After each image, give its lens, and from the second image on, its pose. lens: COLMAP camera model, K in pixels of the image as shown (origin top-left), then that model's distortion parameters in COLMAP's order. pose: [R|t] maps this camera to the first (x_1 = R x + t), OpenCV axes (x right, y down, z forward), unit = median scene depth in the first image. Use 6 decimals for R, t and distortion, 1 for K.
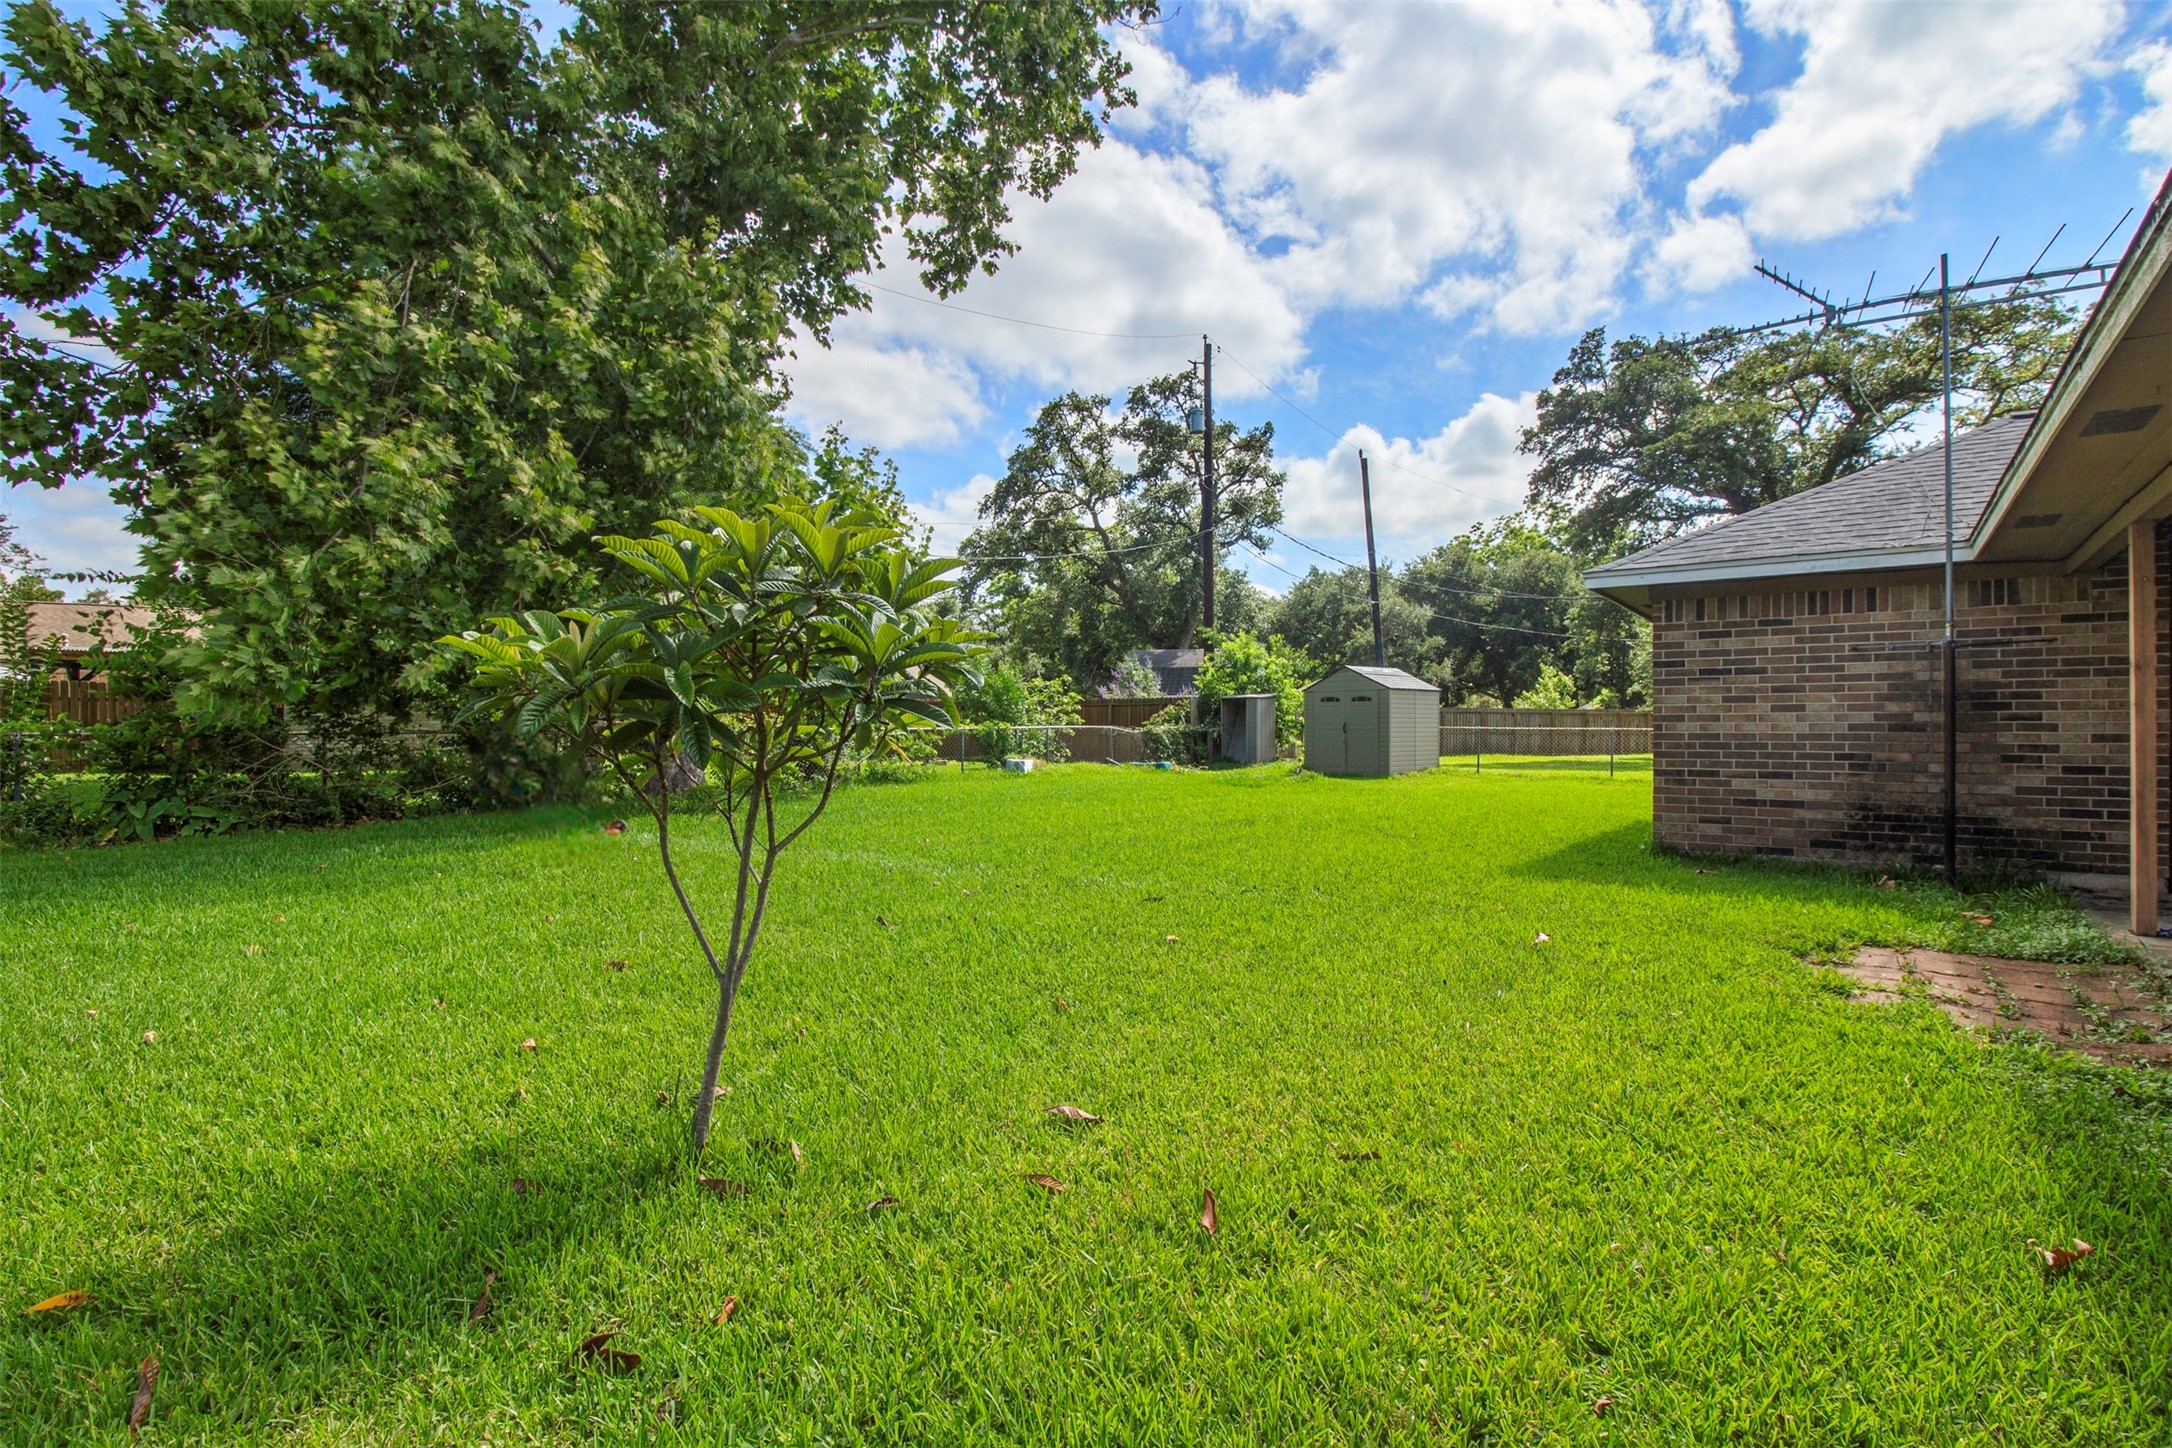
lens RADIAL K [[1059.4, 0, 1086.0], [0, 1059.4, 724.0], [0, 0, 1]] dist [-0.000508, -0.014408]
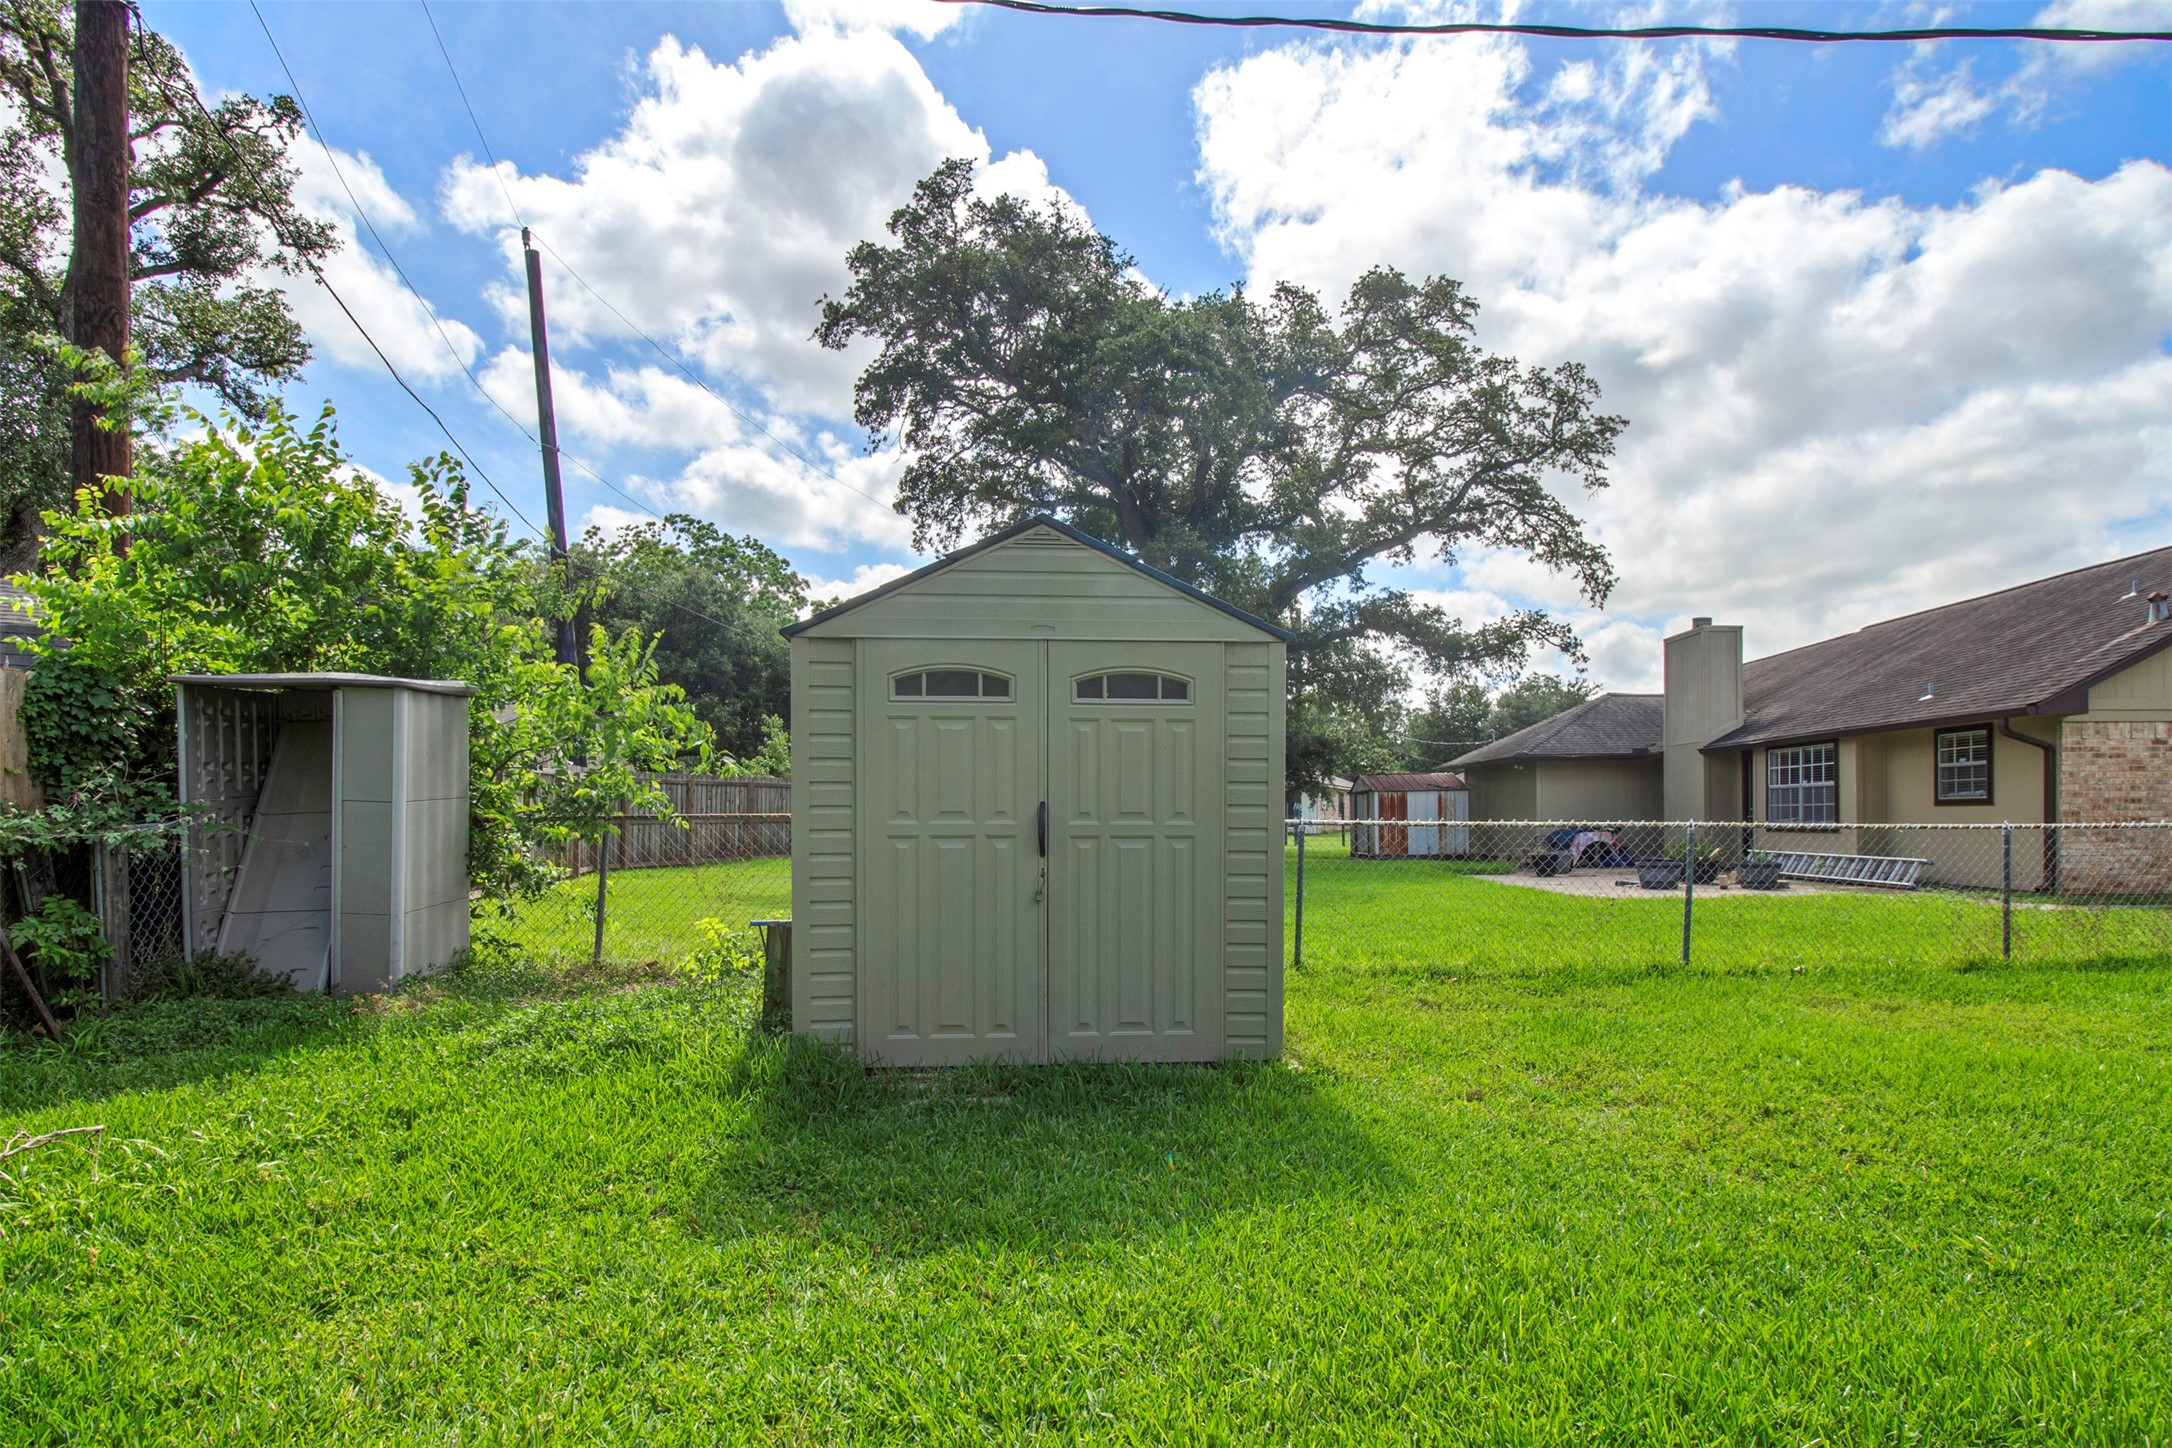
lens RADIAL K [[1028.2, 0, 1084.7], [0, 1028.2, 816.7], [0, 0, 1]] dist [0.000752, -0.009729]
pose [[0.630605, -0.006717, 0.776075, 0.063345], [-0.003204, 0.999931, 0.011259, -0.000251], [-0.776098, -0.009587, 0.630540, 0.556188]]
